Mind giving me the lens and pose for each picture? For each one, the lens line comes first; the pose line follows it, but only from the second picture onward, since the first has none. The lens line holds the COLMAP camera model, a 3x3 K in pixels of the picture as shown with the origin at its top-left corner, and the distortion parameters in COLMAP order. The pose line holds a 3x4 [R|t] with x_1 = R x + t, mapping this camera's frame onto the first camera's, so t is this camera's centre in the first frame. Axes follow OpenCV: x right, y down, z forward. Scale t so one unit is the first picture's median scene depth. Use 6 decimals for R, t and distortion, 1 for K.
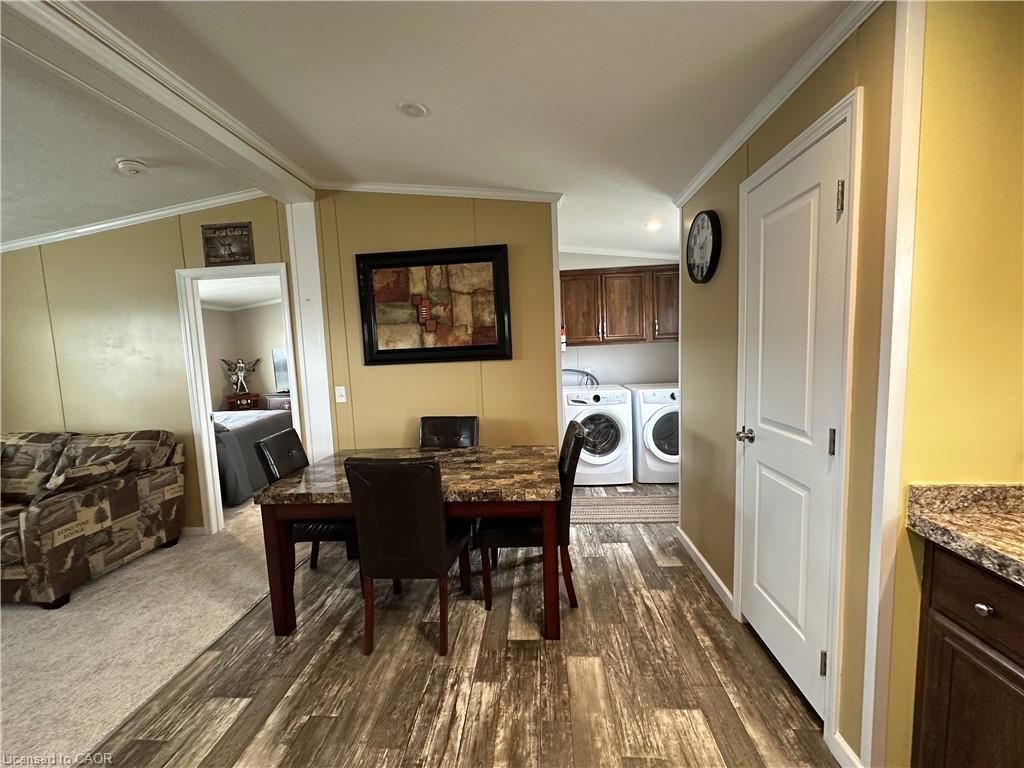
lens RADIAL K [[407.0, 0, 512.4], [0, 407.0, 384.9], [0, 0, 1]] dist [-0.002901, 0.000576]
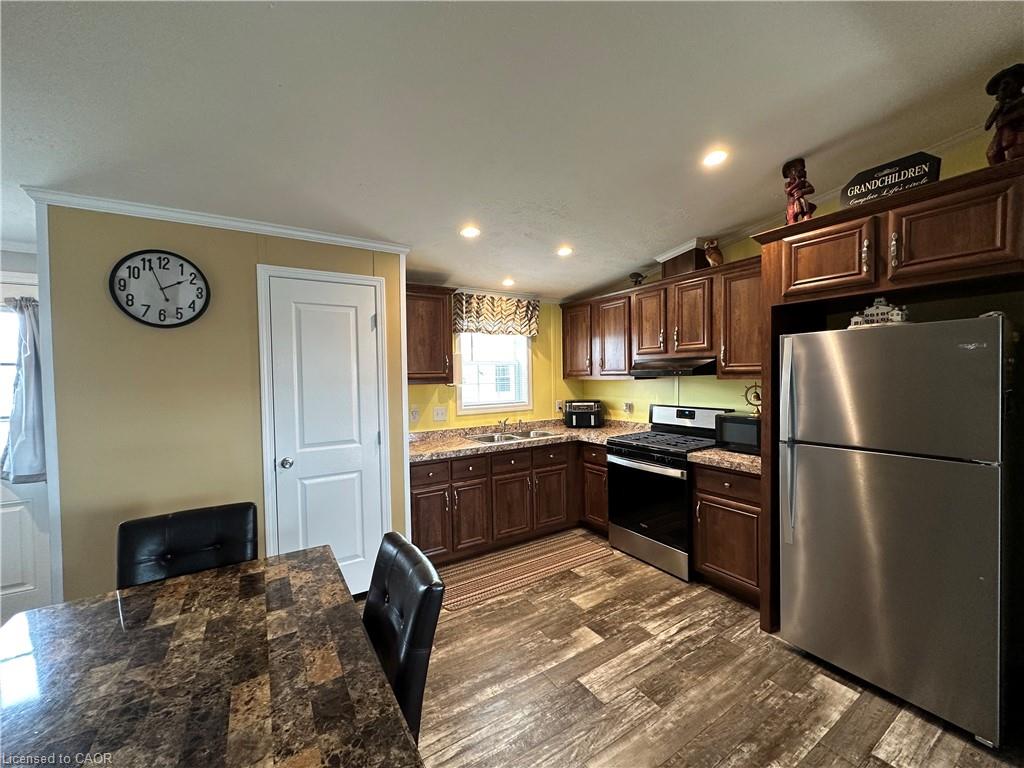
lens RADIAL K [[407.0, 0, 512.4], [0, 407.0, 384.5], [0, 0, 1]] dist [-0.002901, 0.000576]
pose [[-0.589439, 0.032967, 0.807140, -0.566526], [0.113010, 0.992706, 0.041983, -0.060885], [-0.799869, 0.115961, -0.588865, 0.743077]]
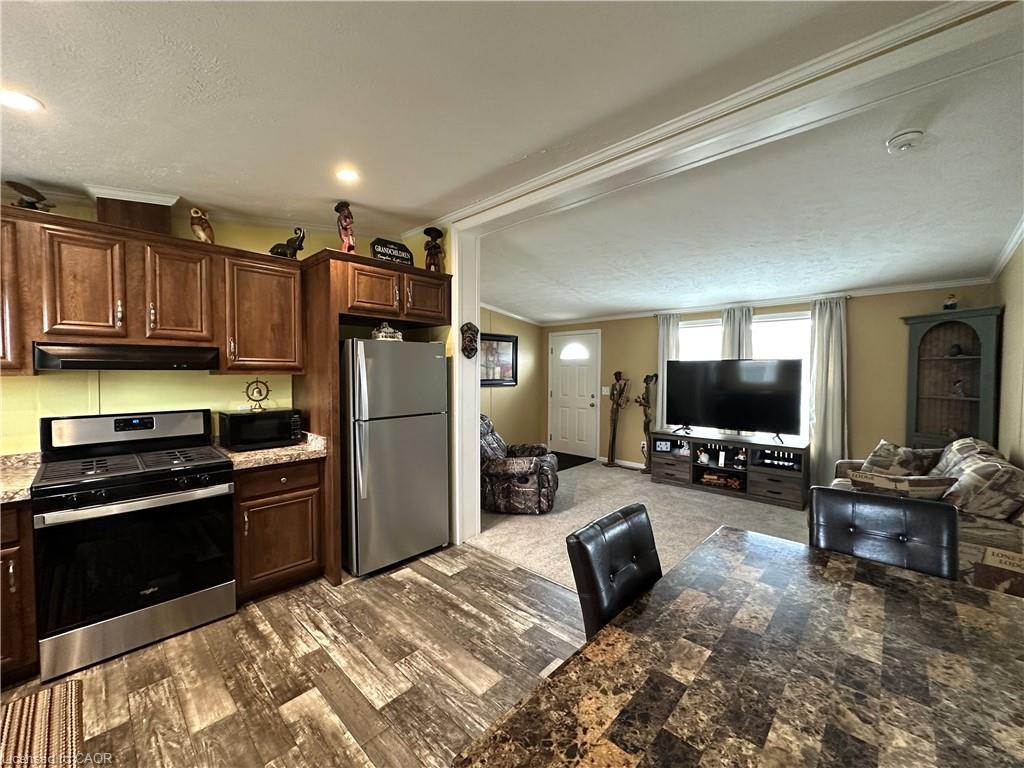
lens RADIAL K [[407.0, 0, 512.5], [0, 407.0, 385.1], [0, 0, 1]] dist [-0.002901, 0.000576]
pose [[-0.633070, 0.065495, -0.771319, 0.219117], [-0.042636, 0.991952, 0.119224, -0.084070], [0.772919, 0.108362, -0.625183, 0.788103]]
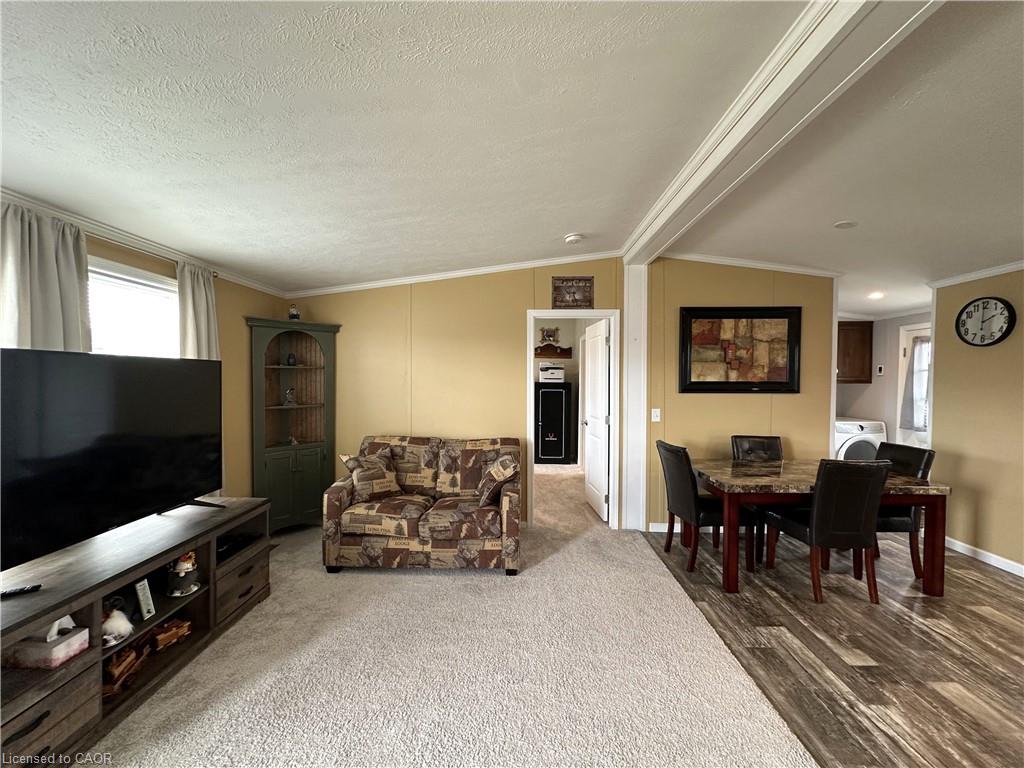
lens RADIAL K [[407.0, 0, 513.7], [0, 407.0, 384.5], [0, 0, 1]] dist [-0.002901, 0.000576]
pose [[0.997737, 0.045192, 0.049776, -0.975504], [-0.041569, 0.996569, -0.071569, 0.039482], [-0.052839, 0.069338, 0.996193, -0.244121]]
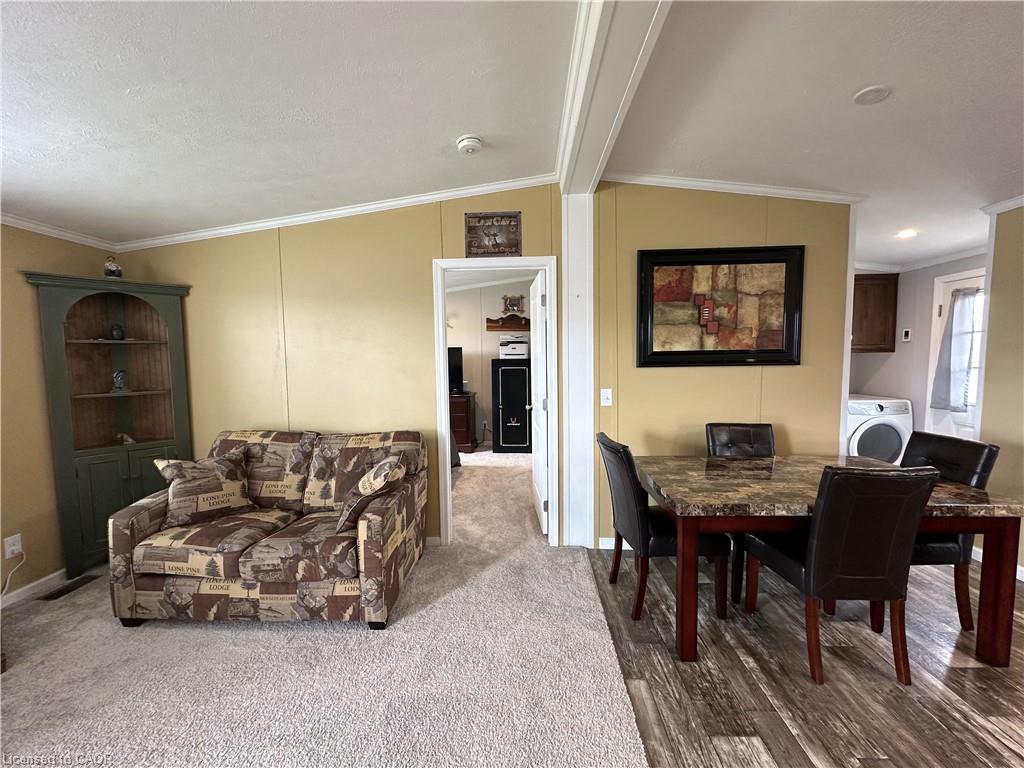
lens RADIAL K [[407.0, 0, 513.3], [0, 407.0, 385.0], [0, 0, 1]] dist [-0.002901, 0.000576]
pose [[0.999085, 0.025994, 0.033950, -0.706290], [-0.025322, 0.999478, -0.020080, 0.020456], [-0.034454, 0.019202, 0.999222, 0.068253]]
